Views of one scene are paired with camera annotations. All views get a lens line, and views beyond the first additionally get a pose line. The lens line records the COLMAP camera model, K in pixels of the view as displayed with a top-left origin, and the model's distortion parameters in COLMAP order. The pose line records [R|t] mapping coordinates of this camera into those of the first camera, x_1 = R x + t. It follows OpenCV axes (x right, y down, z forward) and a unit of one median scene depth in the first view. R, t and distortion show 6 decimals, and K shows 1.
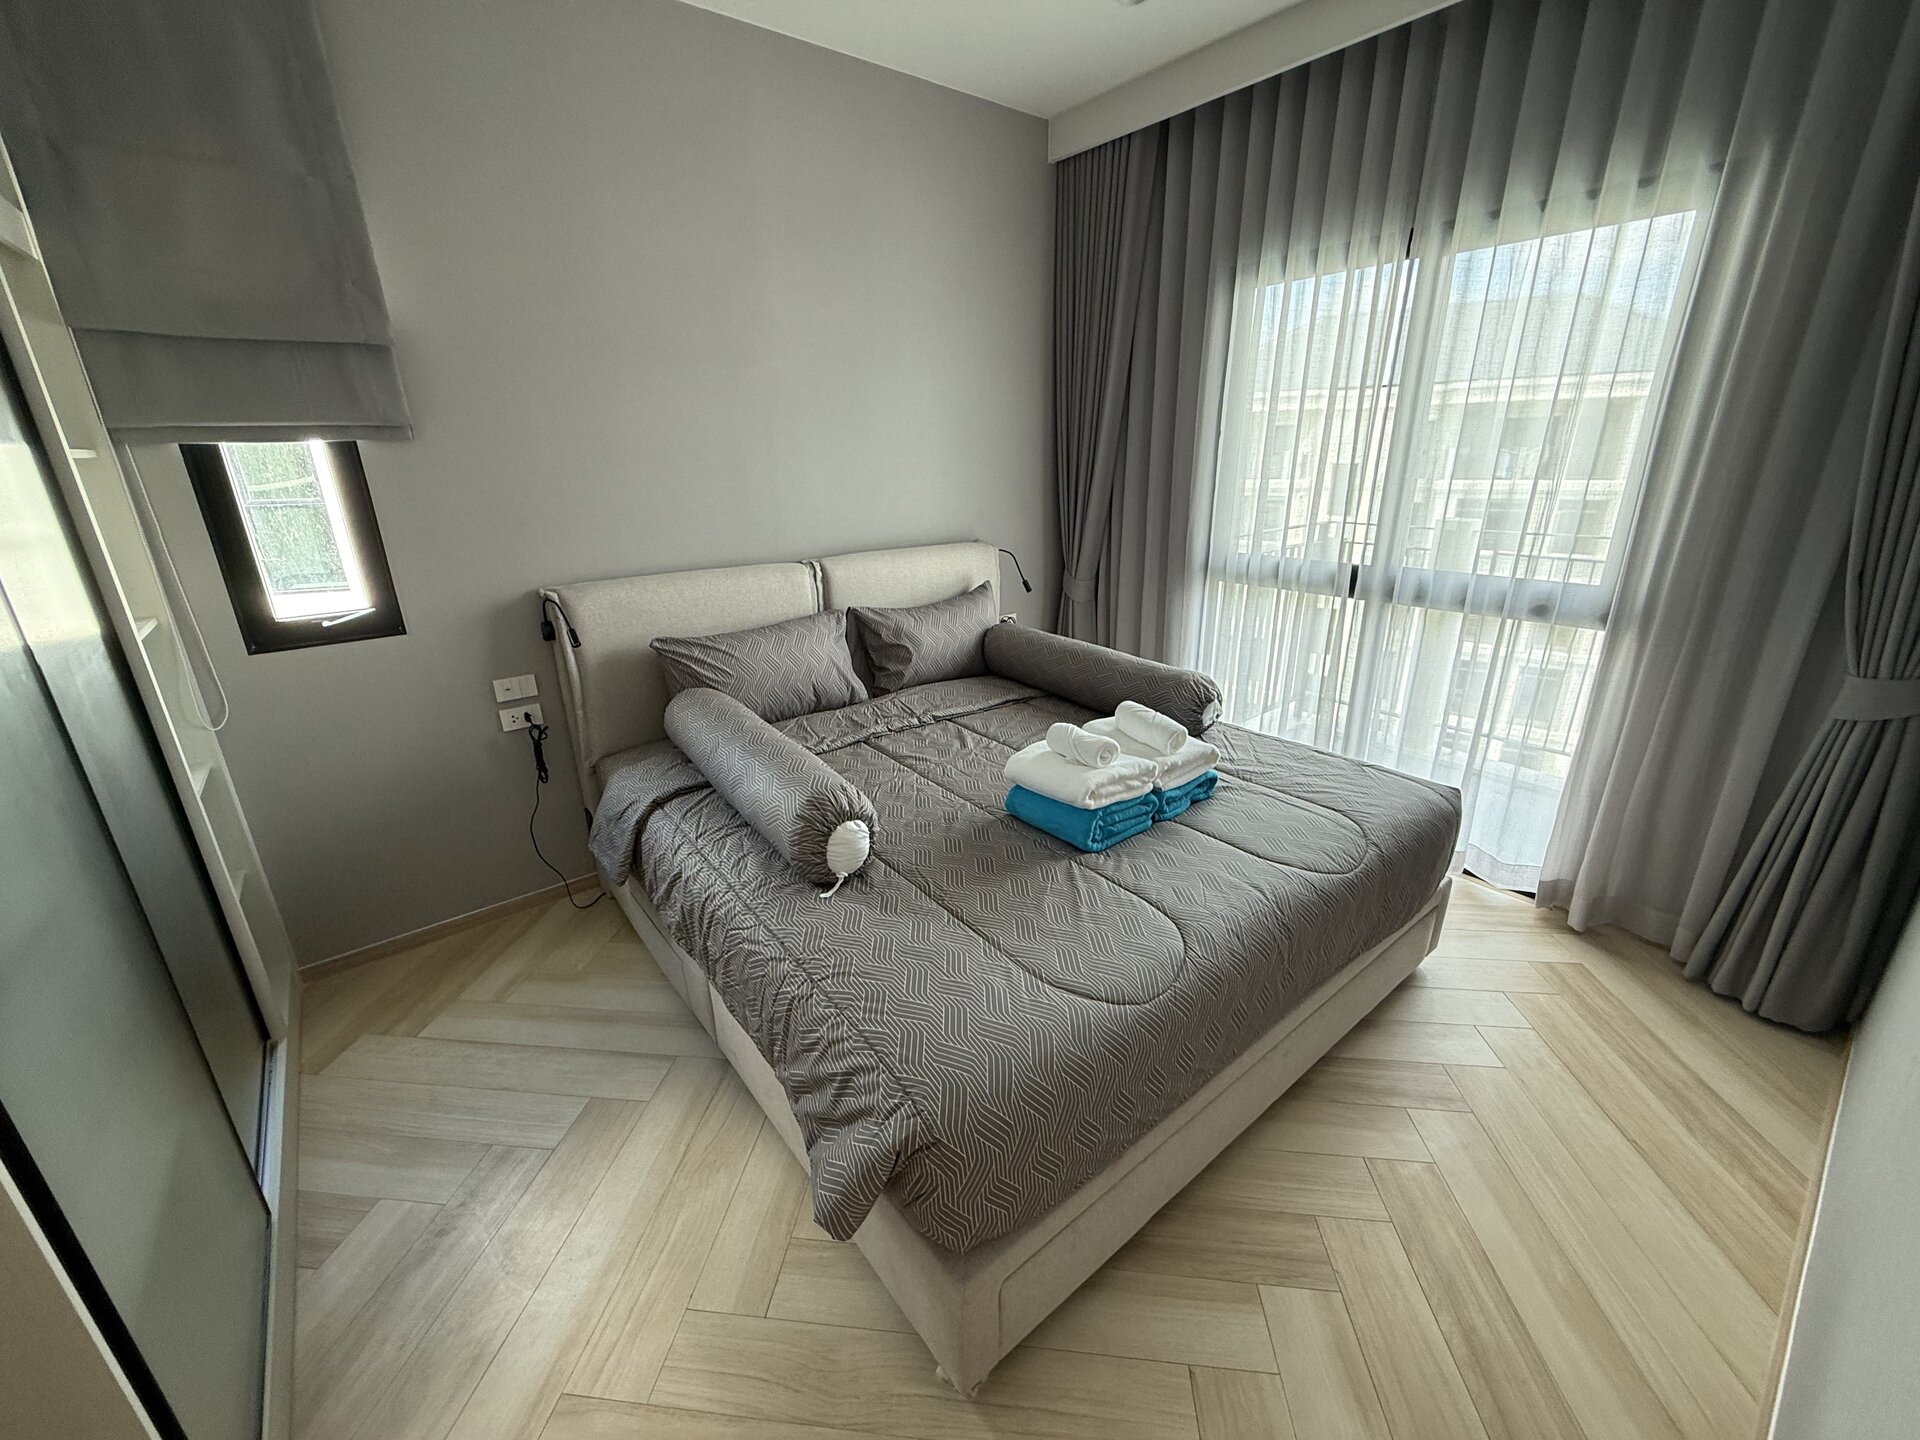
lens RADIAL K [[754.9, 0, 966.8], [0, 754.9, 710.3], [0, 0, 1]] dist [-0.024910, 0.000171]
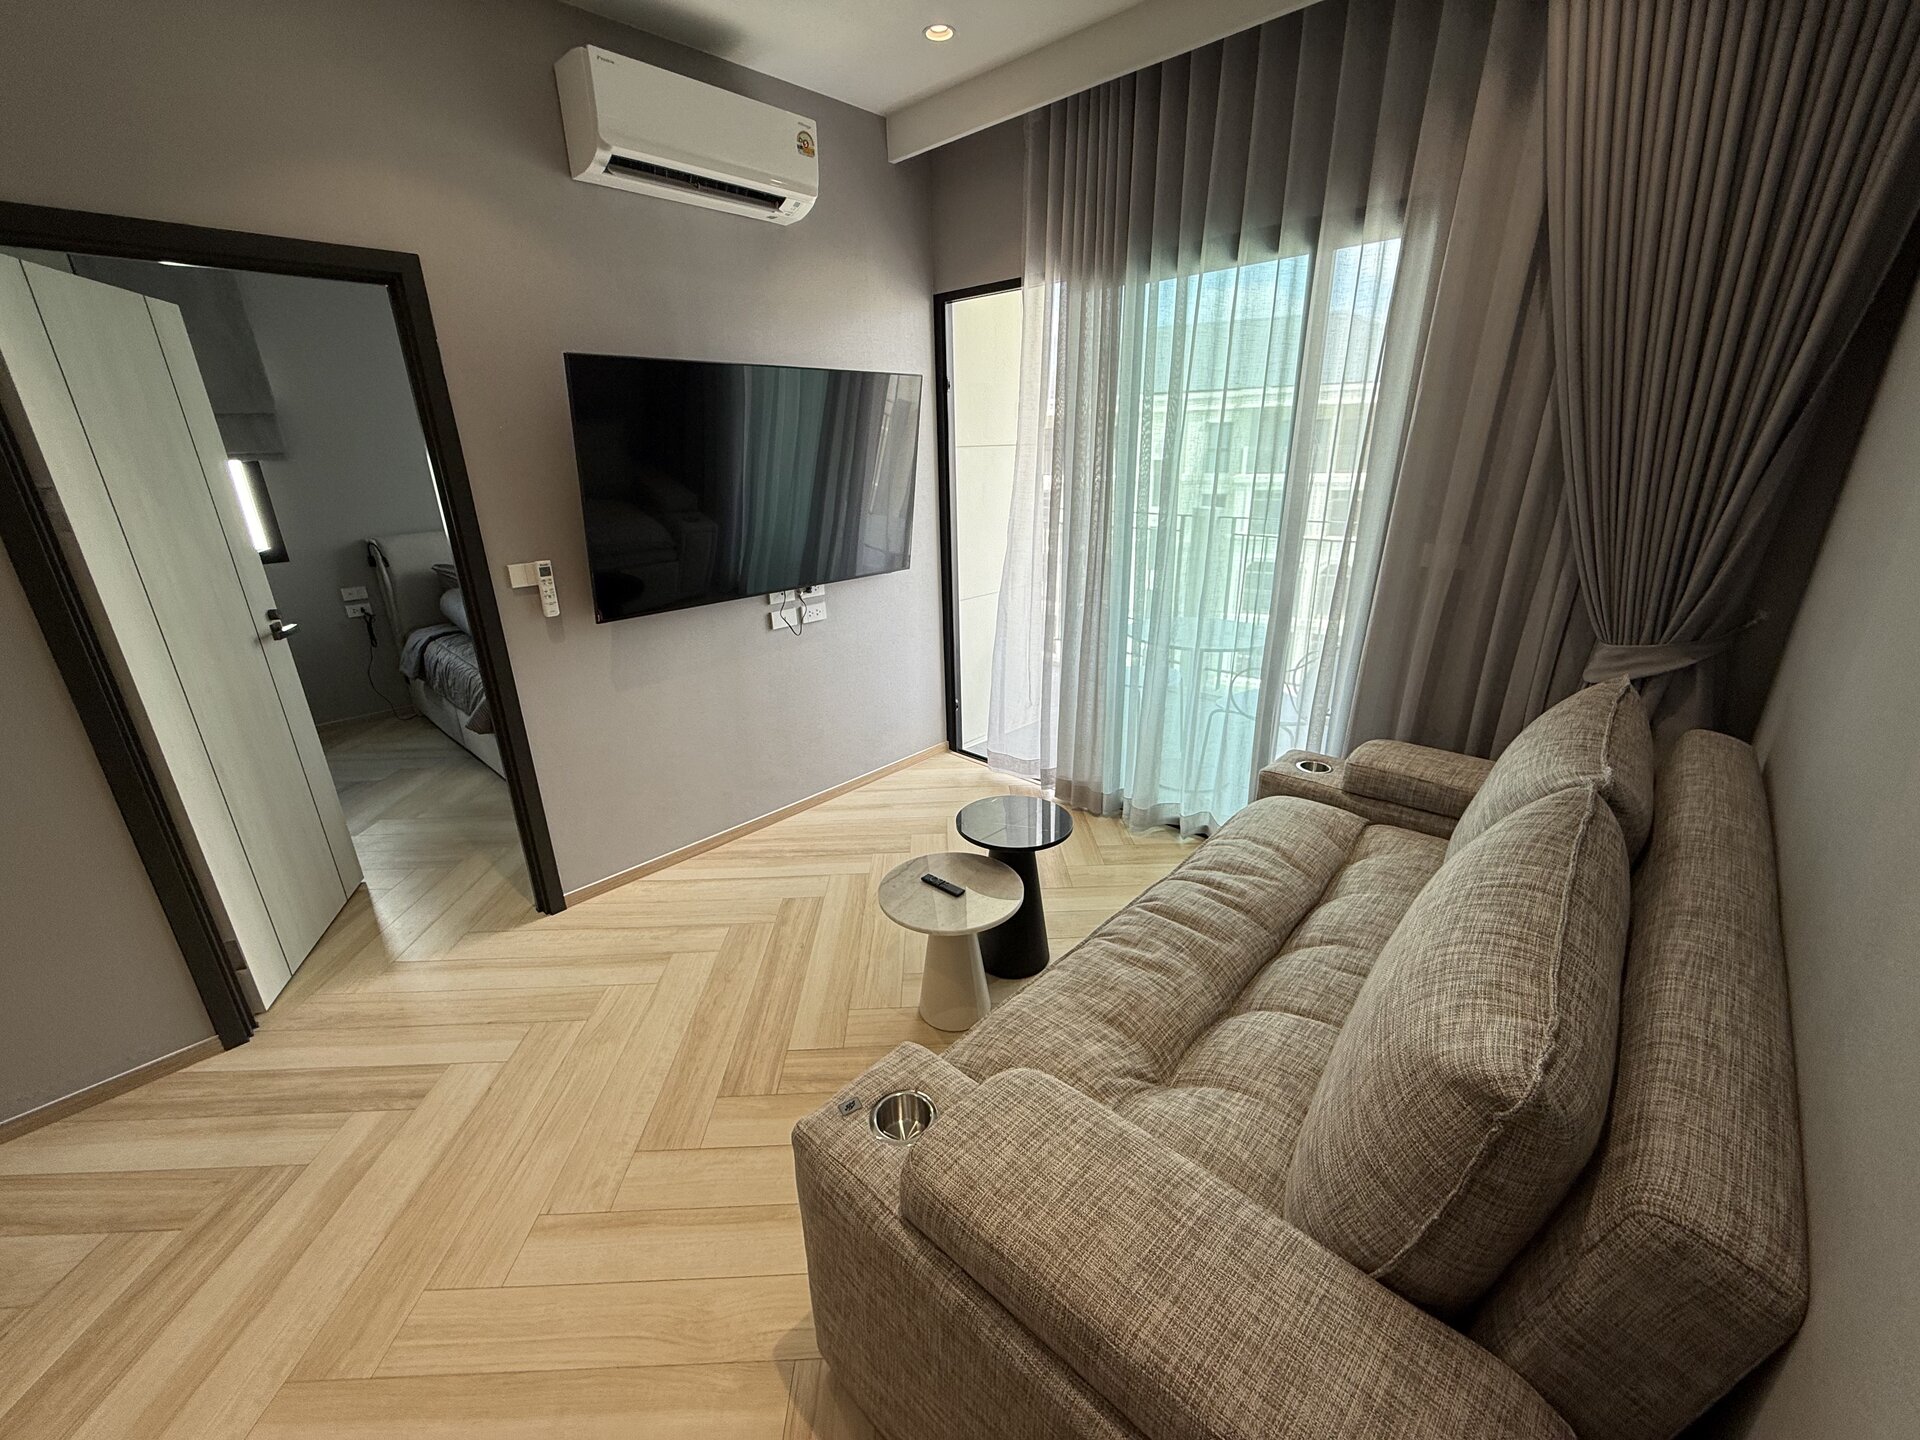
lens RADIAL K [[764.1, 0, 953.0], [0, 764.1, 718.2], [0, 0, 1]] dist [-0.000067, 0.000218]
pose [[0.992683, -0.041372, 0.113441, 0.638316], [0.040476, 0.999129, 0.010195, 0.317963], [-0.113764, -0.005529, 0.993492, -1.046554]]
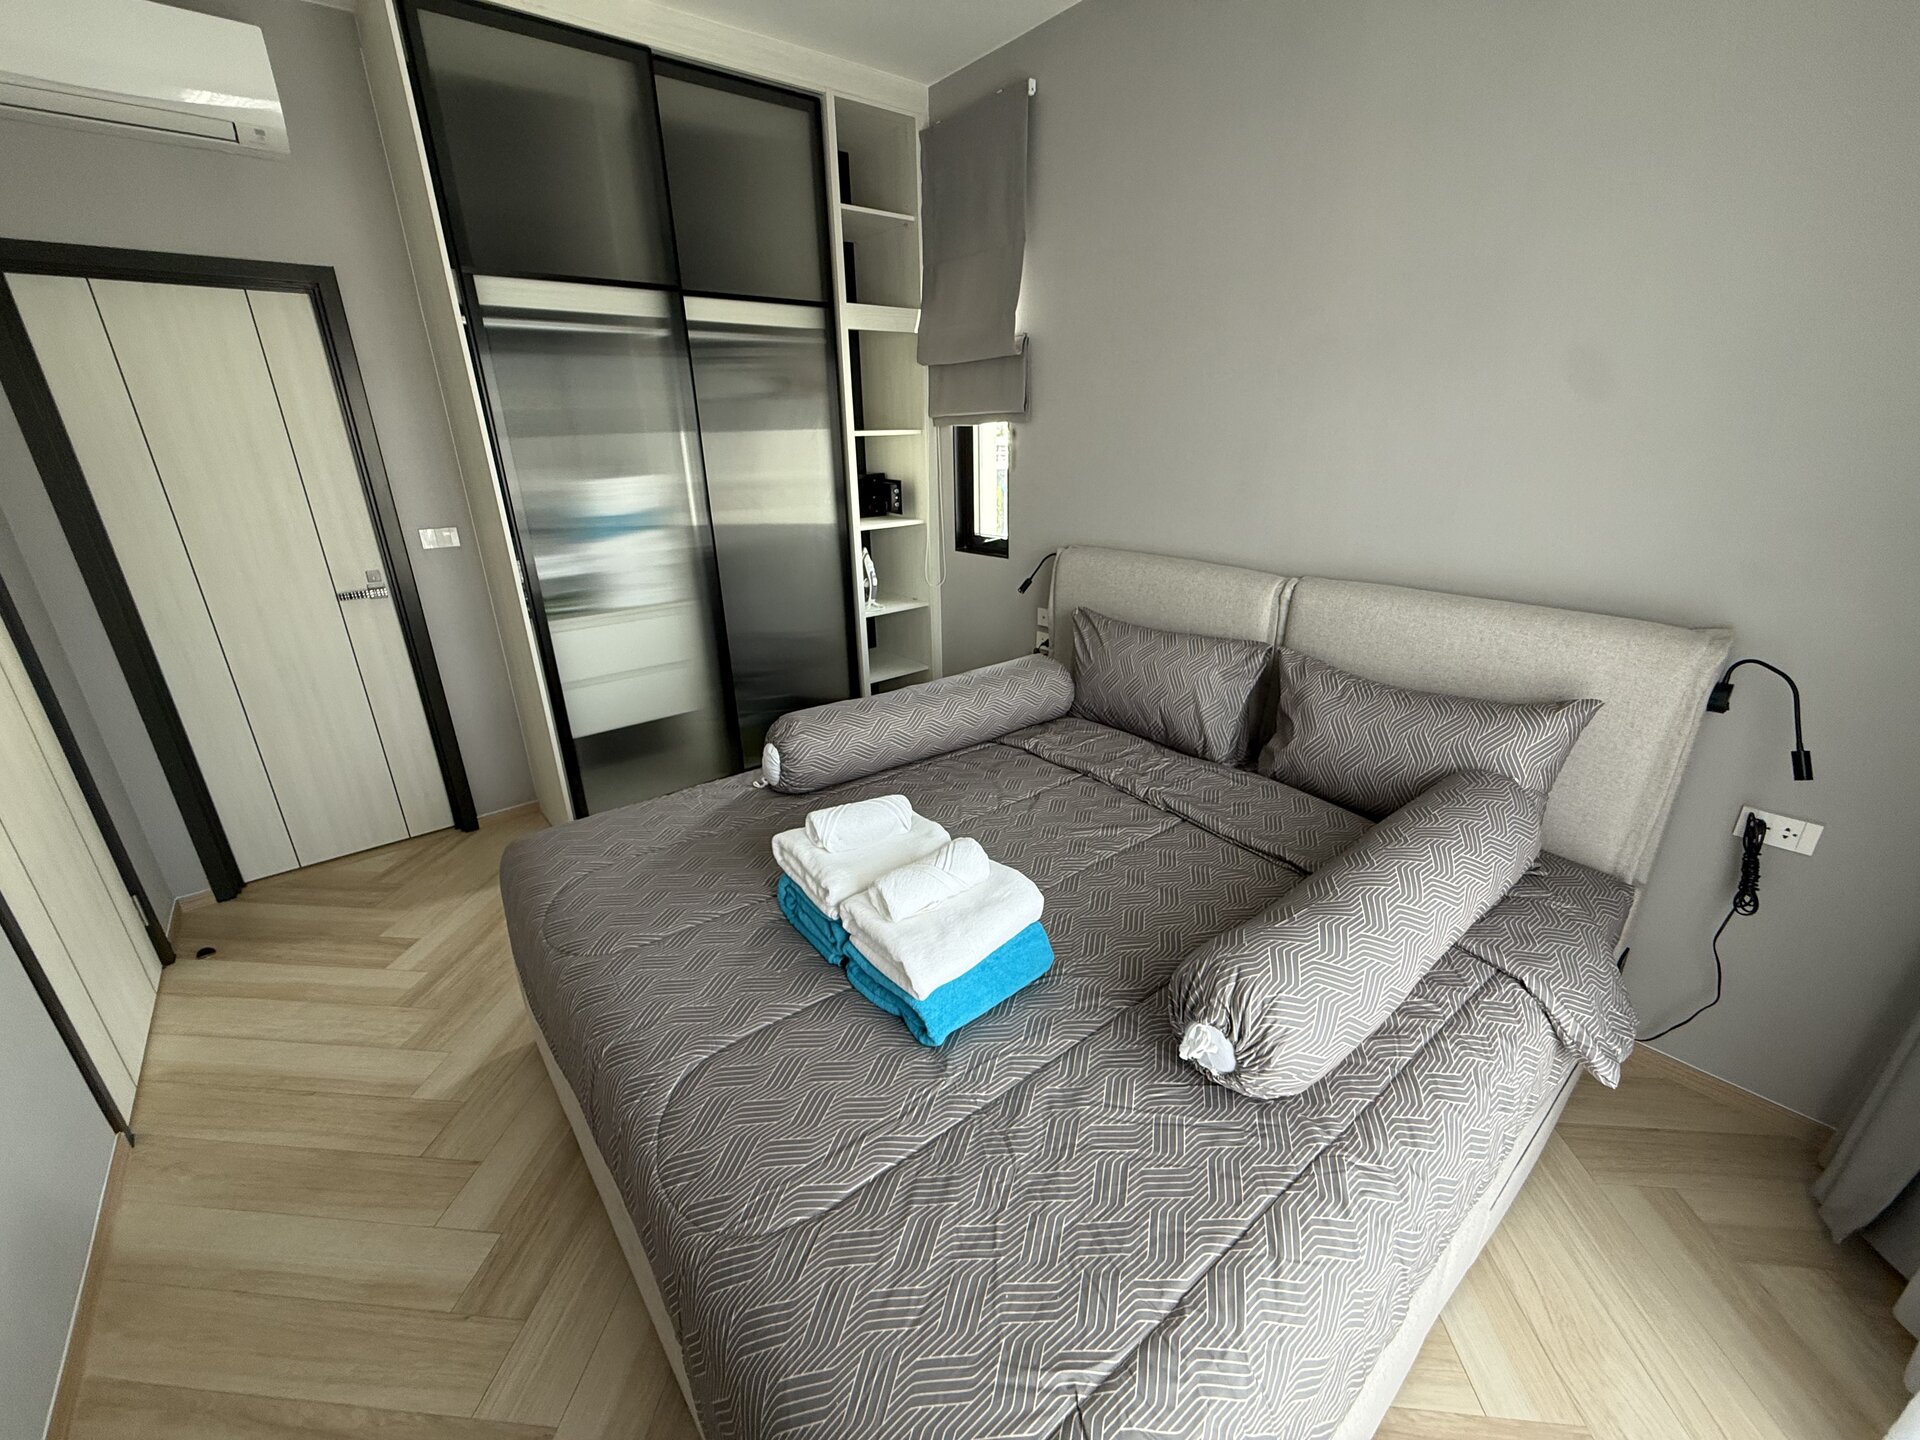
lens RADIAL K [[764.1, 0, 953.0], [0, 764.1, 718.2], [0, 0, 1]] dist [-0.000067, 0.000218]
pose [[-0.022418, 0.358151, -0.933394, 0.682267], [-0.301898, 0.887618, 0.347838, -0.283220], [0.953077, 0.289588, 0.088227, 0.776311]]
